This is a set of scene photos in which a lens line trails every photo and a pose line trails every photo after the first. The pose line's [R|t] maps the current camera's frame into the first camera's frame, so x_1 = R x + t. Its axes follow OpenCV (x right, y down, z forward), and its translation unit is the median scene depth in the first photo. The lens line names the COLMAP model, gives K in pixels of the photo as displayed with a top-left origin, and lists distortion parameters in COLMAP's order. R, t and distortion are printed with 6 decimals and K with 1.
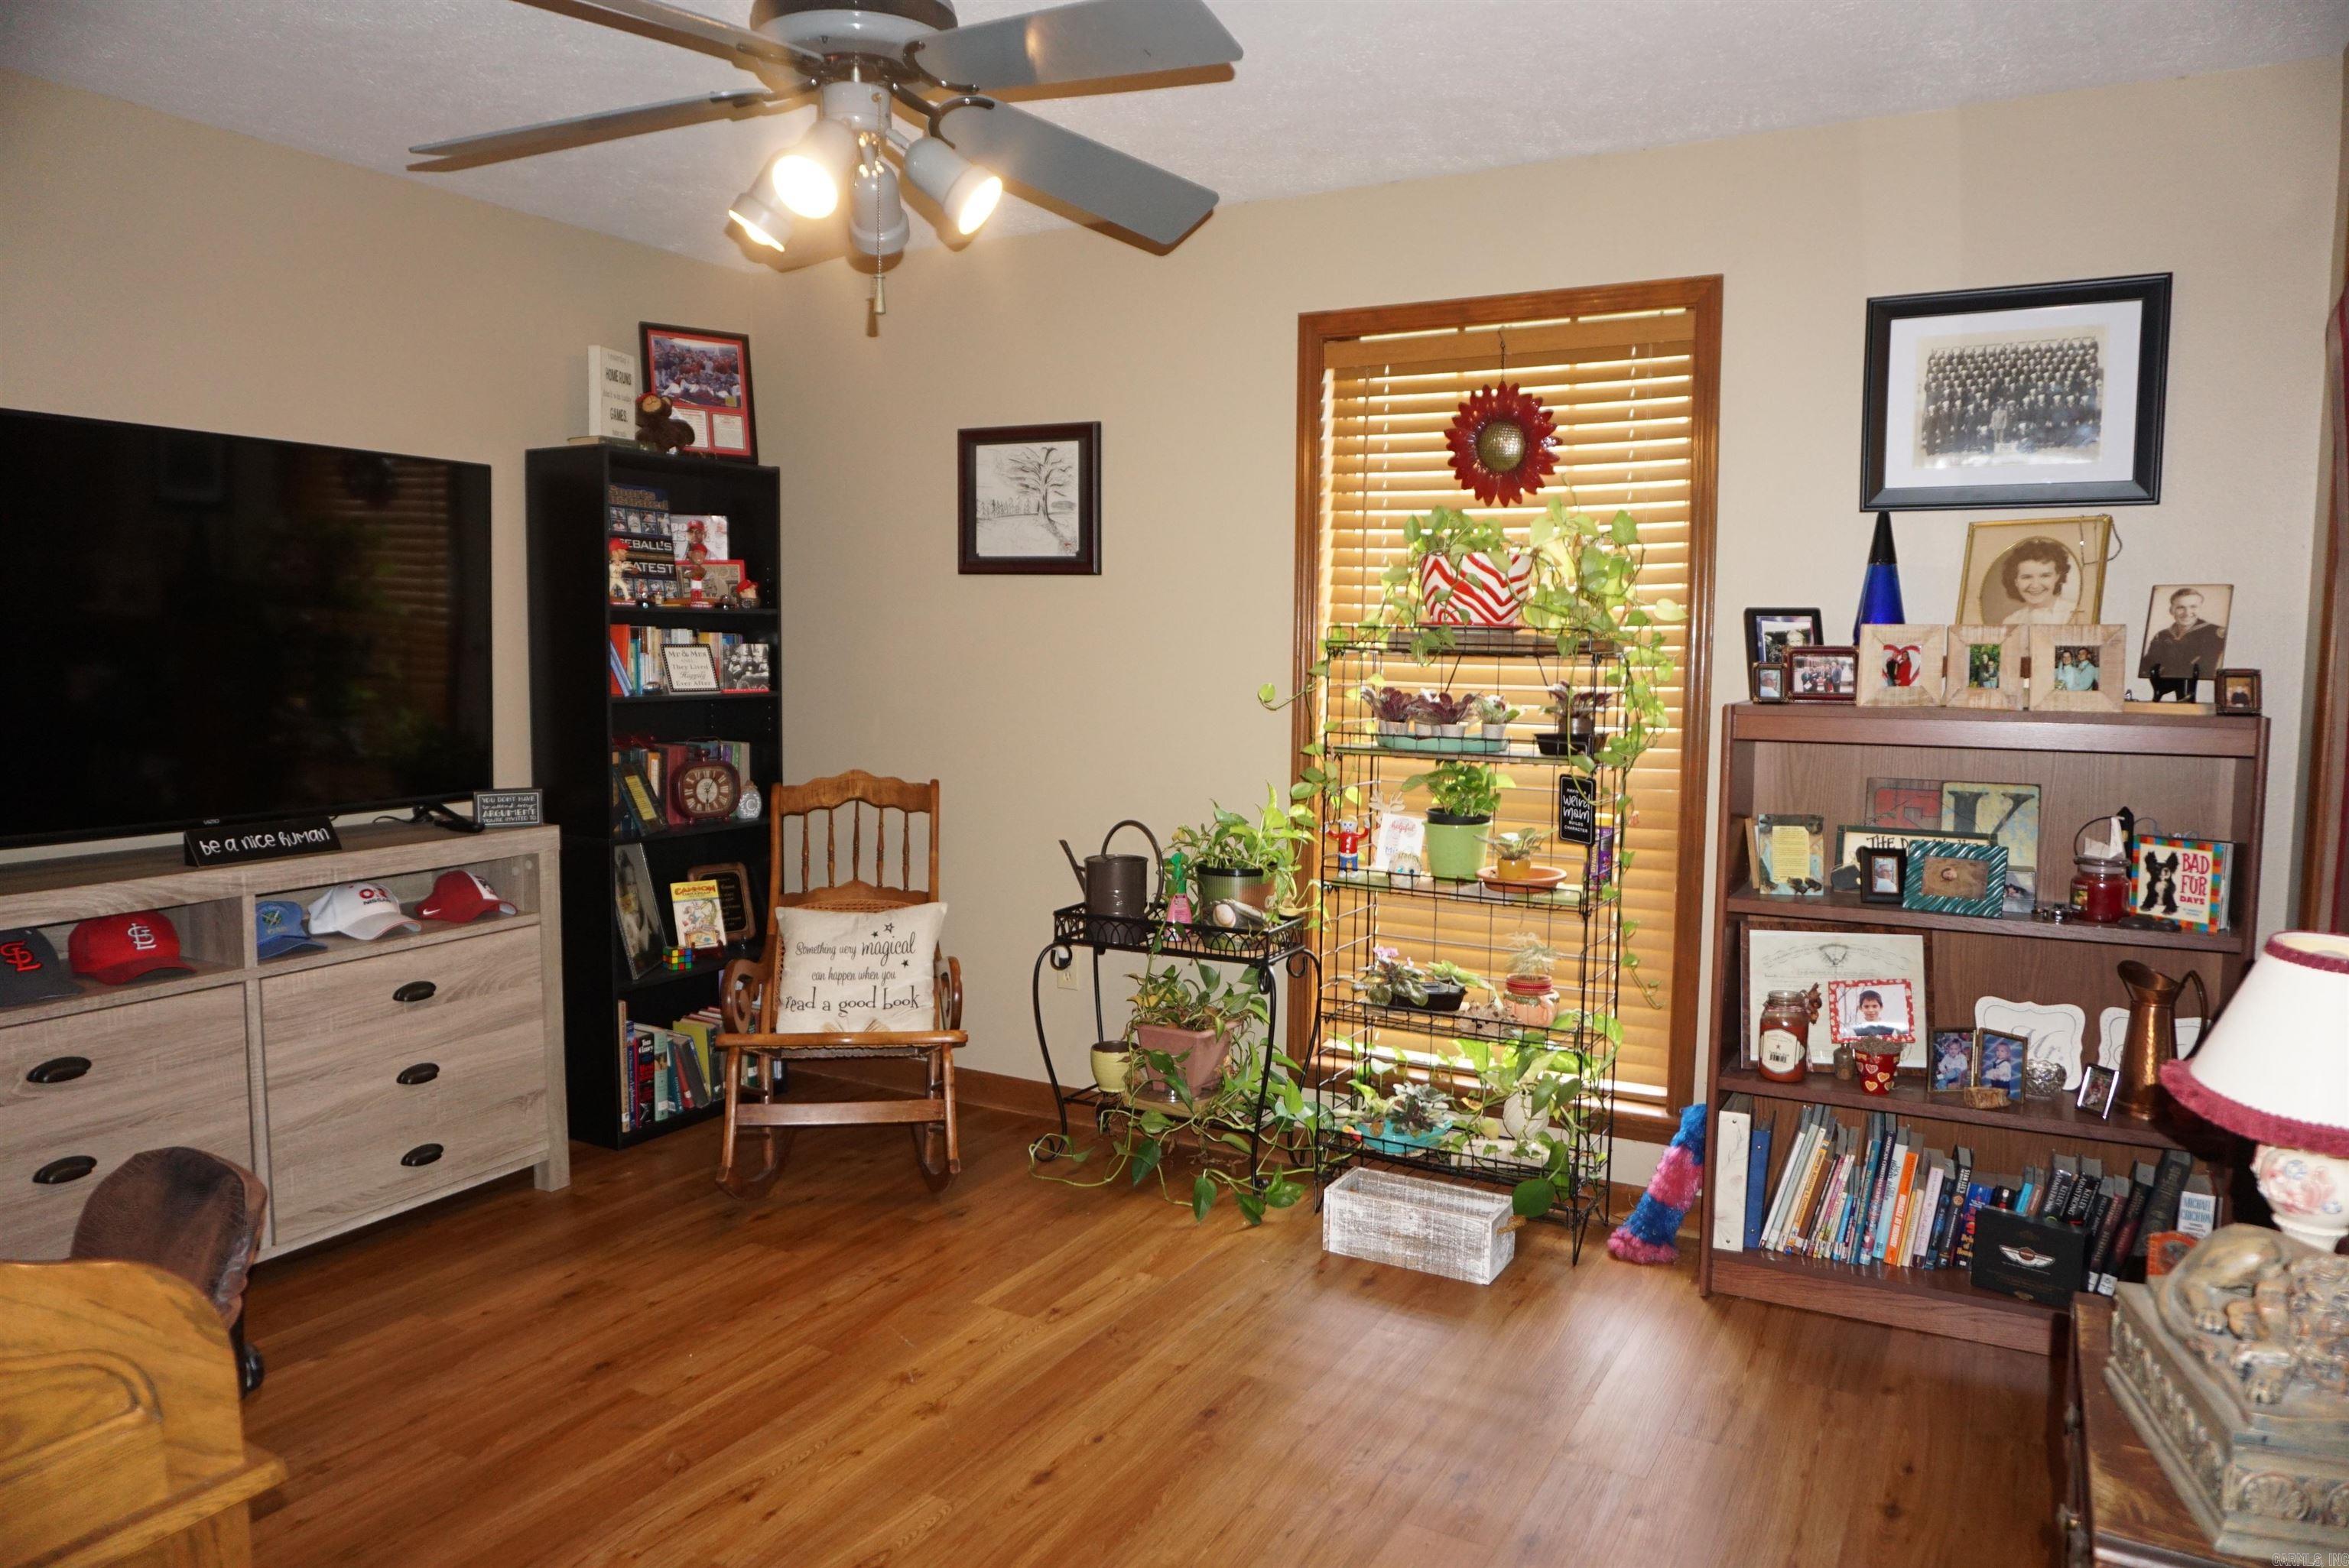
lens RADIAL K [[1566.7, 0, 1180.2], [0, 1566.7, 781.1], [0, 0, 1]] dist [-0.048614, 0.034477]
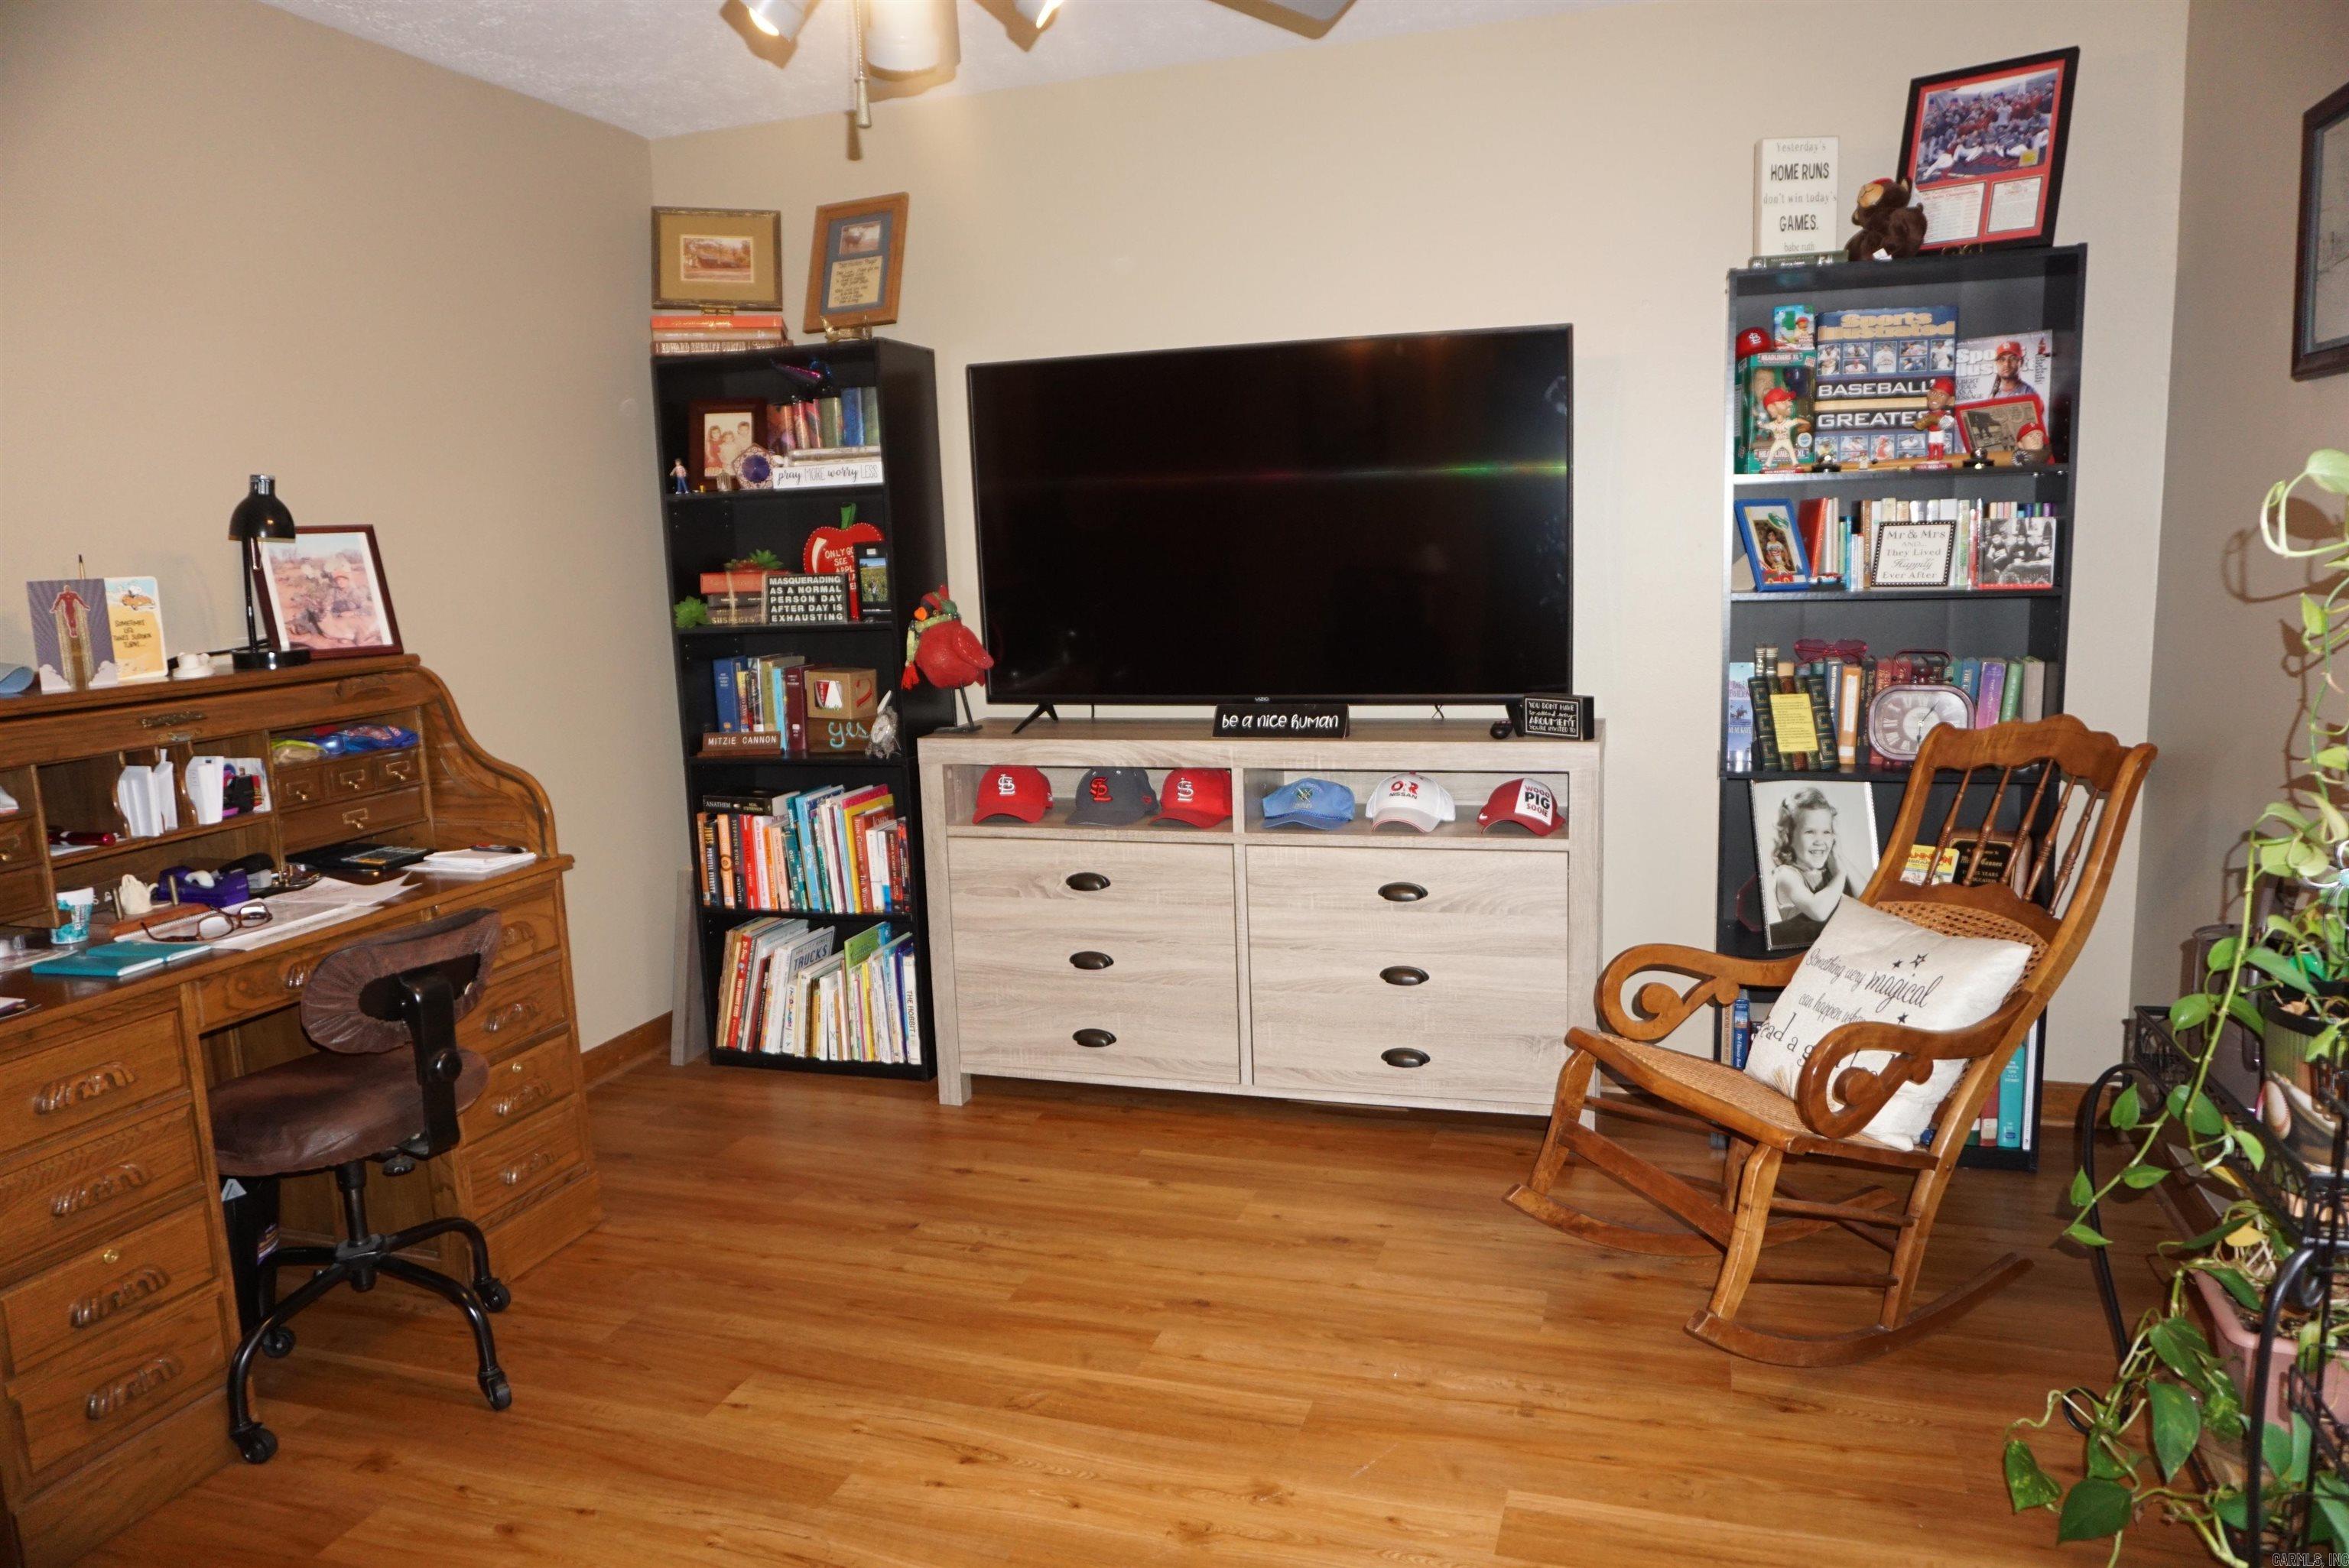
lens RADIAL K [[1566.7, 0, 1180.2], [0, 1566.7, 781.1], [0, 0, 1]] dist [-0.048614, 0.034477]
pose [[0.188035, 0.136215, -0.972671, 0.458340], [-0.055798, 0.990218, 0.127886, -0.055195], [0.980576, 0.030226, 0.193796, 0.708326]]
